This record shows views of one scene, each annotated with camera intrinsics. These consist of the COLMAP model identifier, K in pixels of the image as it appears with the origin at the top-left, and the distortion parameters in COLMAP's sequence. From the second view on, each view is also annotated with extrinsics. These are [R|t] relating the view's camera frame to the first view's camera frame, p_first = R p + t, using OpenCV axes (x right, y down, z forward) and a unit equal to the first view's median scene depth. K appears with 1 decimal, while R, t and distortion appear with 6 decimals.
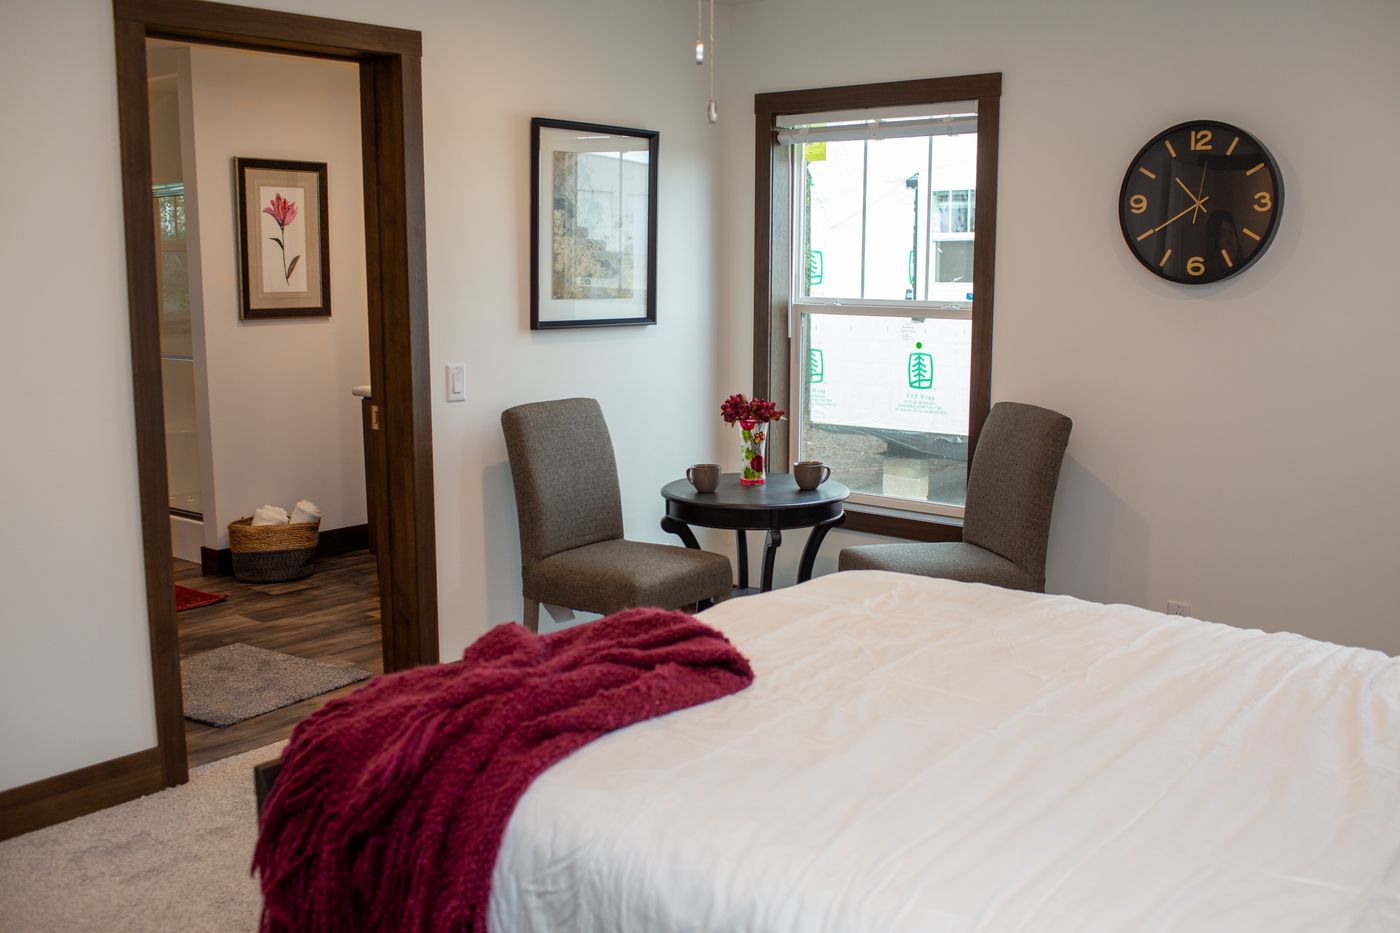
lens RADIAL K [[1384.8, 0, 700.0], [0, 1384.8, 466.5], [0, 0, 1]] dist [-0.079817, 0.106353]
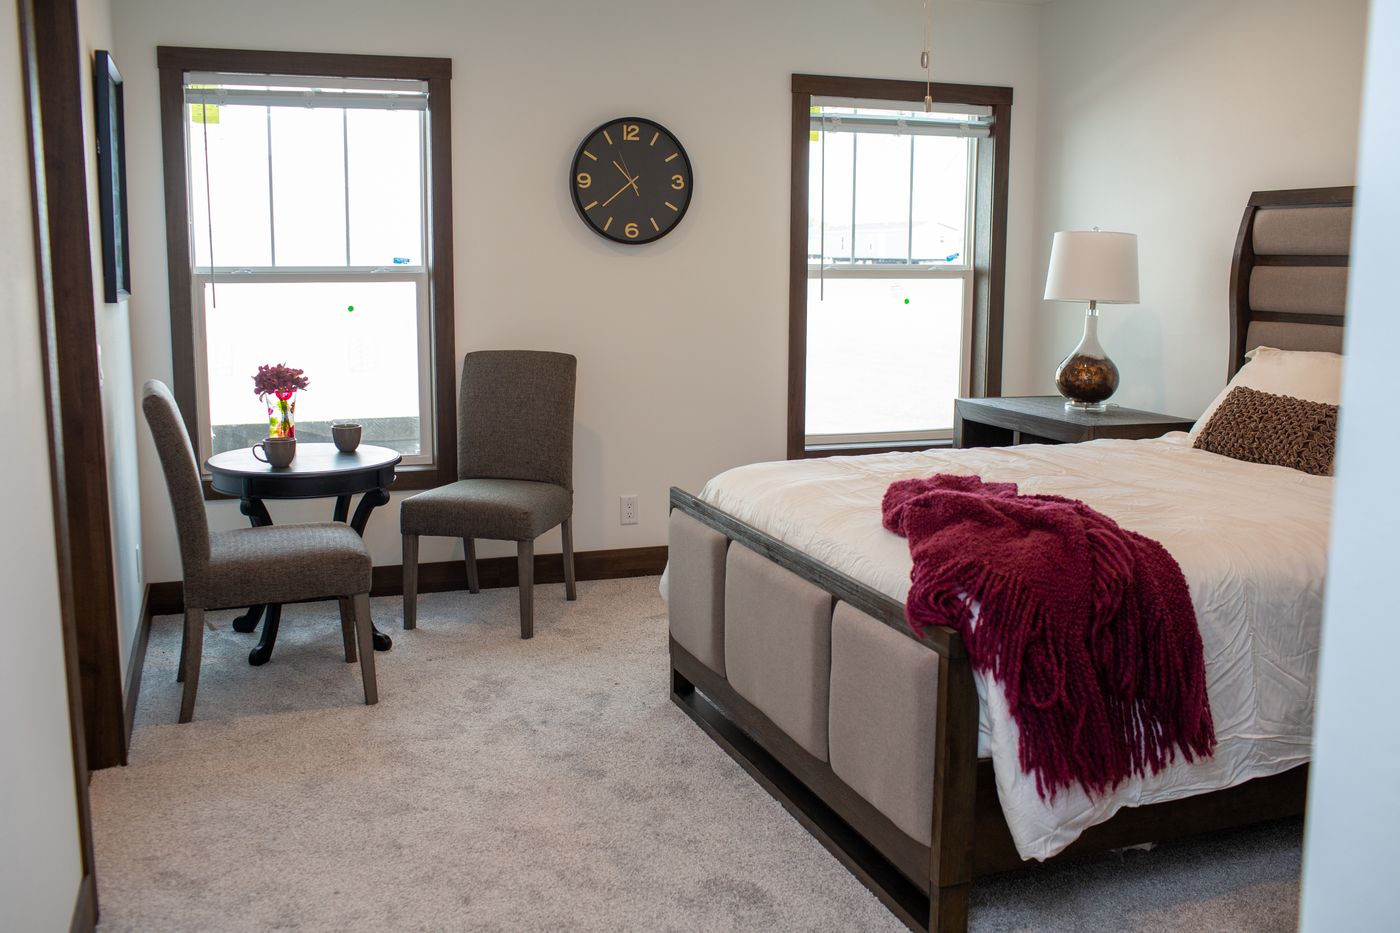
lens RADIAL K [[1384.8, 0, 700.0], [0, 1384.8, 466.5], [0, 0, 1]] dist [-0.079817, 0.106353]
pose [[0.501076, -0.134993, 0.854810, -0.734288], [0.128840, 0.988387, 0.080564, -0.023160], [-0.855759, 0.069765, 0.512650, 0.292986]]
